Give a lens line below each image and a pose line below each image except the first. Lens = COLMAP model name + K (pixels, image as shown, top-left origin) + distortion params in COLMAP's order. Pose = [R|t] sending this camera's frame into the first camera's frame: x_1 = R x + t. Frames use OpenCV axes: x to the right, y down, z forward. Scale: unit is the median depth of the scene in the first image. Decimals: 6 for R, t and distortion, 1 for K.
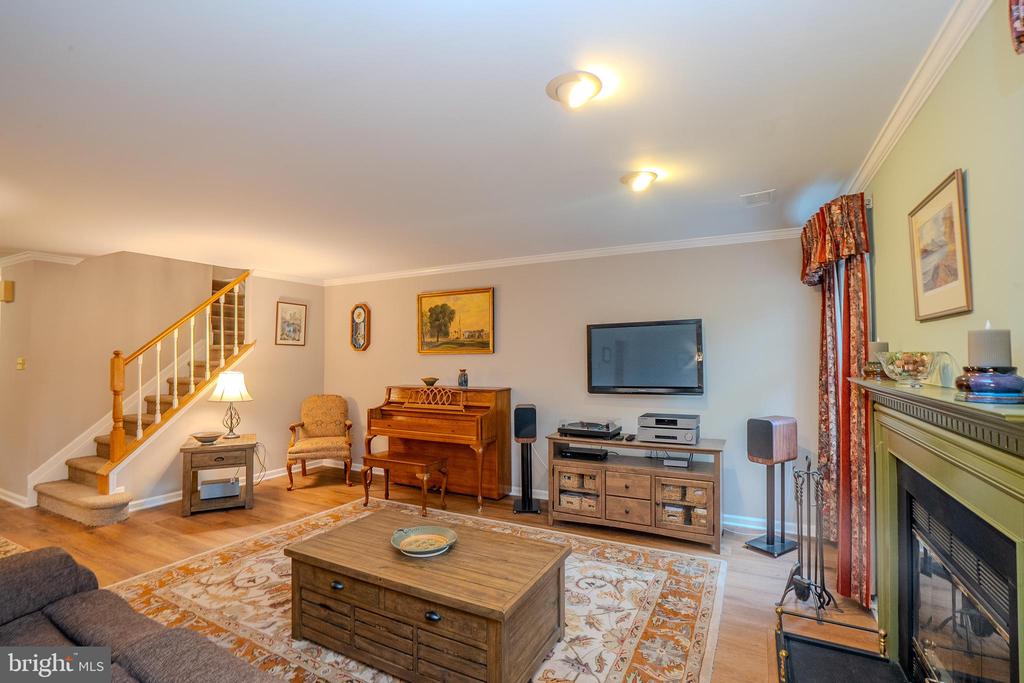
lens RADIAL K [[469.9, 0, 511.0], [0, 469.9, 342.6], [0, 0, 1]] dist [-0.064869, 0.025450]
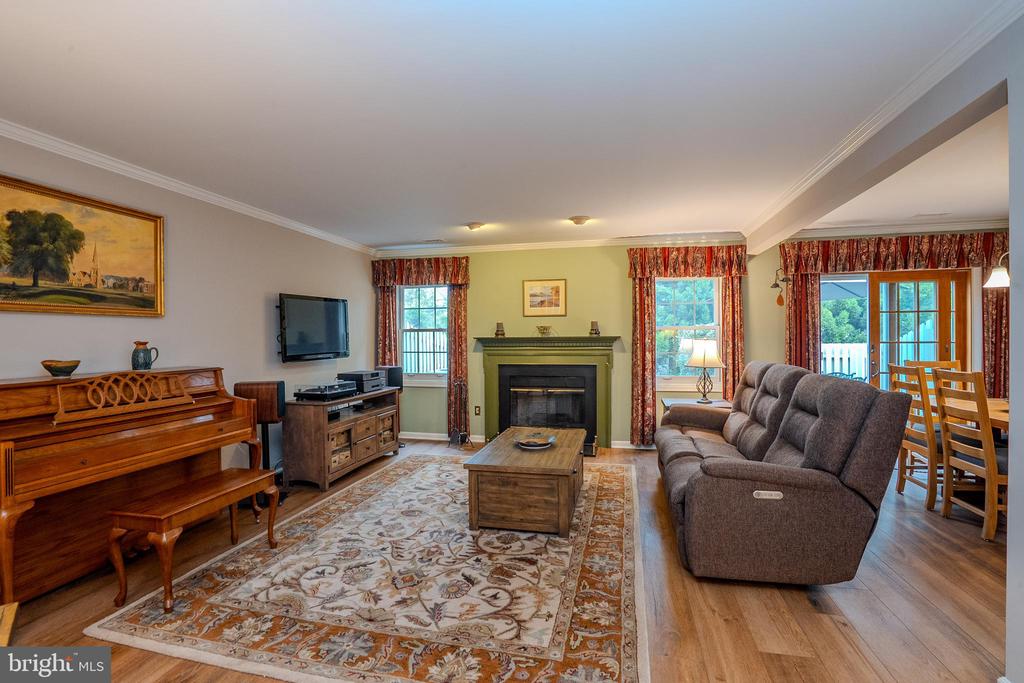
lens RADIAL K [[469.9, 0, 511.0], [0, 469.9, 342.6], [0, 0, 1]] dist [-0.064869, 0.025450]
pose [[-0.248396, -0.004564, 0.968648, -0.880123], [-0.021633, 0.999766, -0.000836, 0.054702], [-0.968417, -0.021163, -0.248437, 0.771661]]
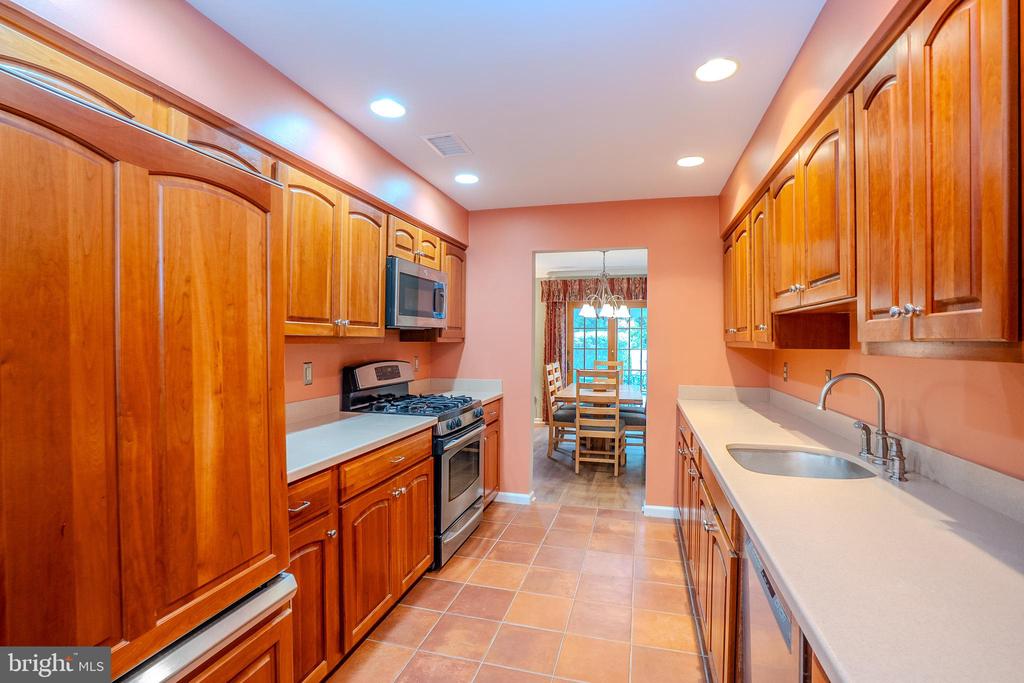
lens RADIAL K [[469.9, 0, 511.0], [0, 469.9, 342.6], [0, 0, 1]] dist [-0.064869, 0.025450]
pose [[-0.216904, -0.006417, 0.976172, -1.604803], [-0.032042, 0.999486, -0.000549, 0.024455], [-0.975667, -0.031398, -0.216998, 0.325324]]
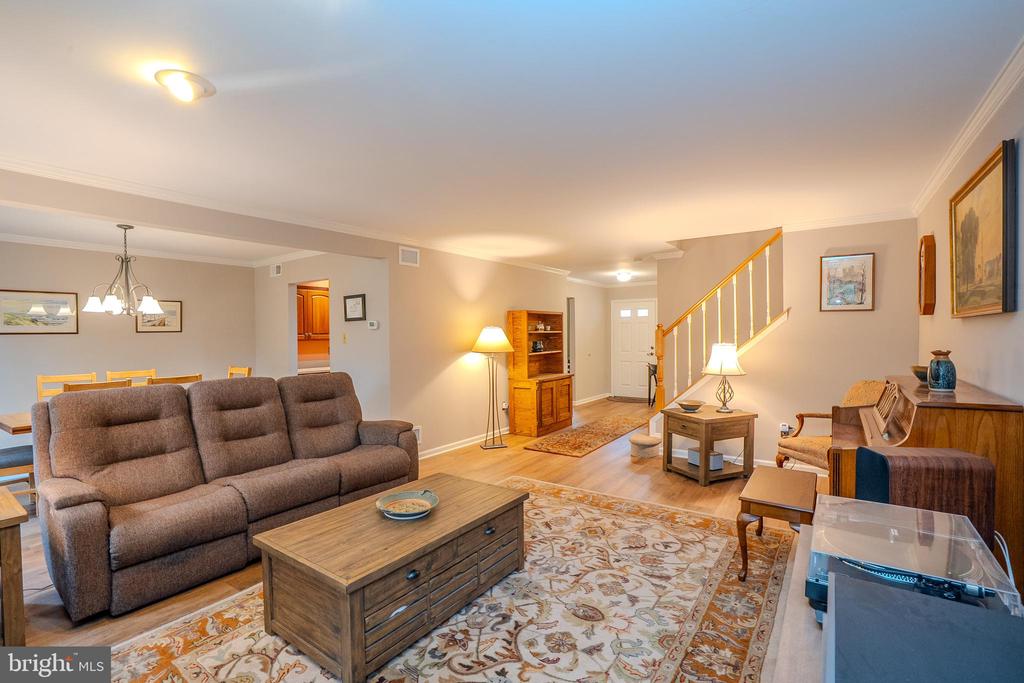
lens RADIAL K [[469.9, 0, 511.0], [0, 469.9, 342.6], [0, 0, 1]] dist [-0.064869, 0.025450]
pose [[-0.127155, 0.023828, -0.991597, 0.431168], [0.041741, 0.998954, 0.018652, 0.026609], [0.991004, -0.039019, -0.128017, 0.725015]]
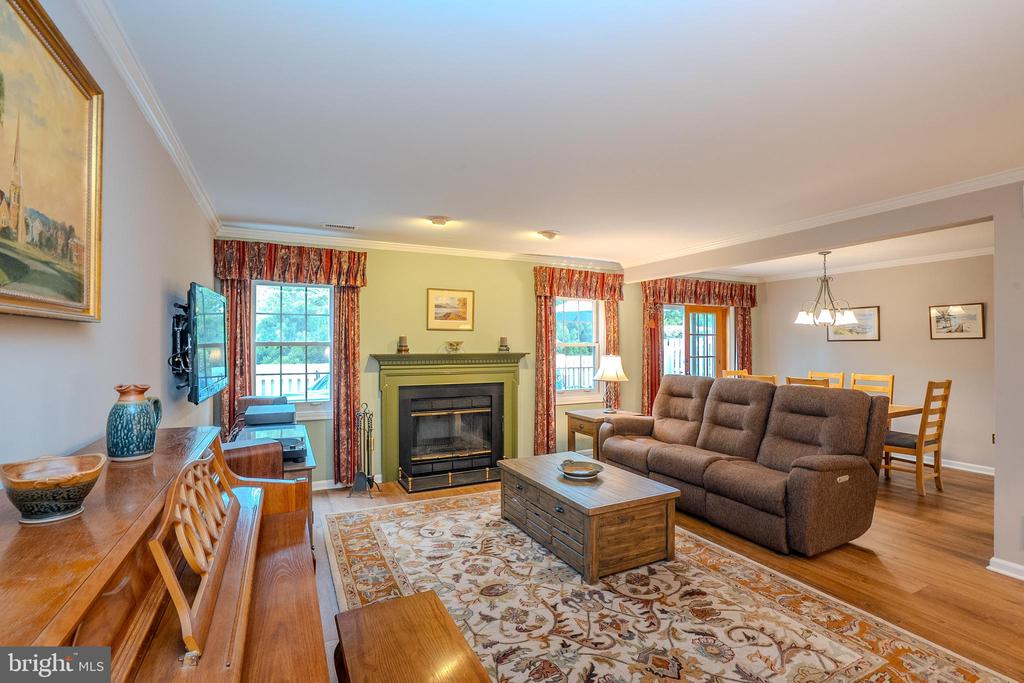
lens RADIAL K [[469.9, 0, 511.0], [0, 469.9, 342.6], [0, 0, 1]] dist [-0.064869, 0.025450]
pose [[-0.809097, 0.006906, 0.587635, -0.453007], [-0.014796, 0.999375, -0.032117, 0.044633], [-0.587489, -0.034681, -0.808488, 1.210516]]
